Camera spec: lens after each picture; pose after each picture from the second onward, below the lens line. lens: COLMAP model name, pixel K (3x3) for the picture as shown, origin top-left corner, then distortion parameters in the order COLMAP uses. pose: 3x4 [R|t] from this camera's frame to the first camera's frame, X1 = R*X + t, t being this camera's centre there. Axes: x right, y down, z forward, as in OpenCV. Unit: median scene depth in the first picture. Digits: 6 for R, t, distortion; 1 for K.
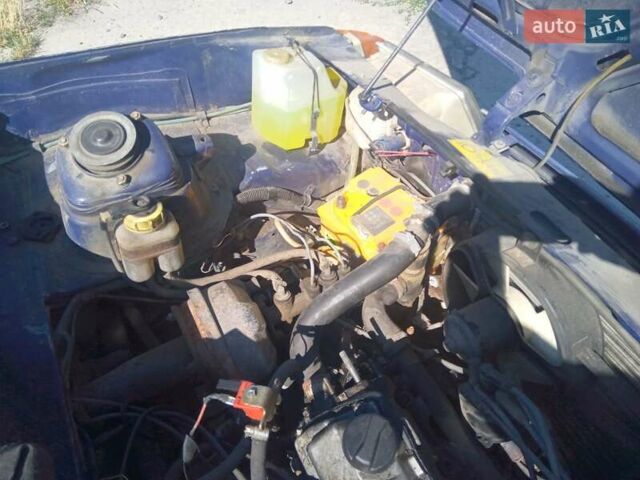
lens RADIAL K [[492.1, 0, 320.0], [0, 492.1, 240.0], [0, 0, 1]] dist [0.049427, -0.103704]
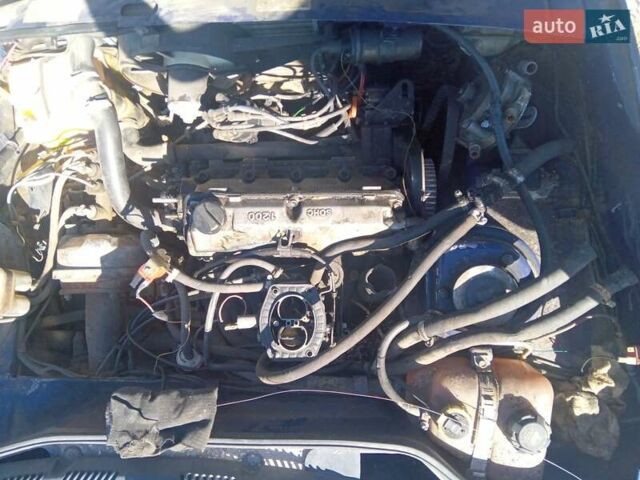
lens RADIAL K [[481.7, 0, 320.0], [0, 481.7, 240.0], [0, 0, 1]] dist [0.139733, -0.221519]
pose [[0.463531, -0.885991, 0.012564, 0.122558], [0.741670, 0.395706, 0.541611, -0.112256], [-0.484835, -0.241735, 0.840535, -0.377585]]
